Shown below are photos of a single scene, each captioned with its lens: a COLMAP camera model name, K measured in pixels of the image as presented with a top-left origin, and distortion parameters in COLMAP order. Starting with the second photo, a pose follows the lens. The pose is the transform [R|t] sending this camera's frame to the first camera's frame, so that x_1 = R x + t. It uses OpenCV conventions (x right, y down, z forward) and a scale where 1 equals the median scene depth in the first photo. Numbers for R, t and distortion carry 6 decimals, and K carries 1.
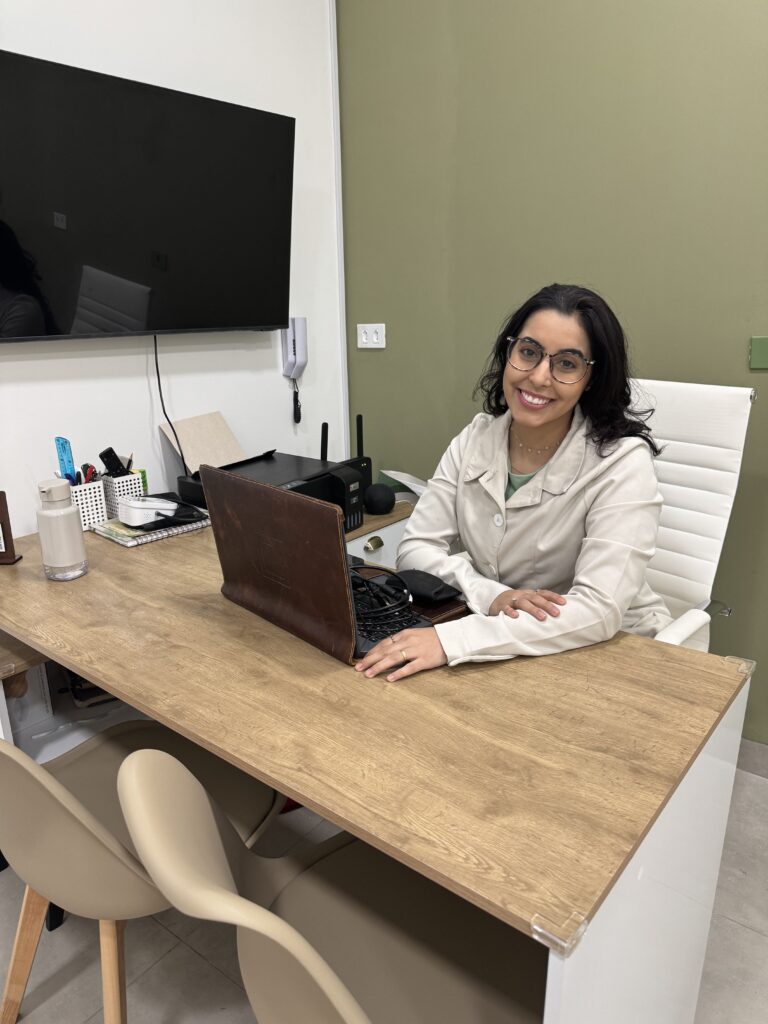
lens RADIAL K [[754.2, 0, 384.5], [0, 754.2, 508.7], [0, 0, 1]] dist [0.041416, -0.000450]
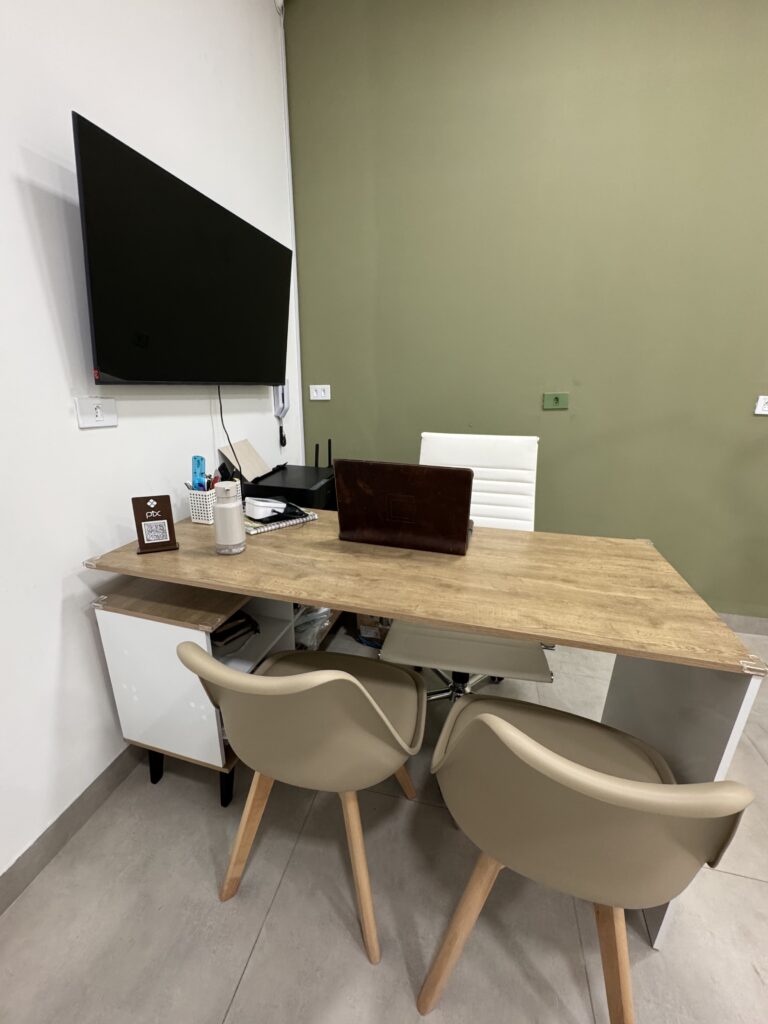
lens RADIAL K [[409.8, 0, 382.9], [0, 409.8, 517.2], [0, 0, 1]] dist [0.011819, 0.000141]
pose [[0.905779, -0.104565, 0.410647, -0.366559], [0.085714, 0.994255, 0.064109, -0.000364], [-0.414991, -0.022871, 0.909538, 0.137633]]
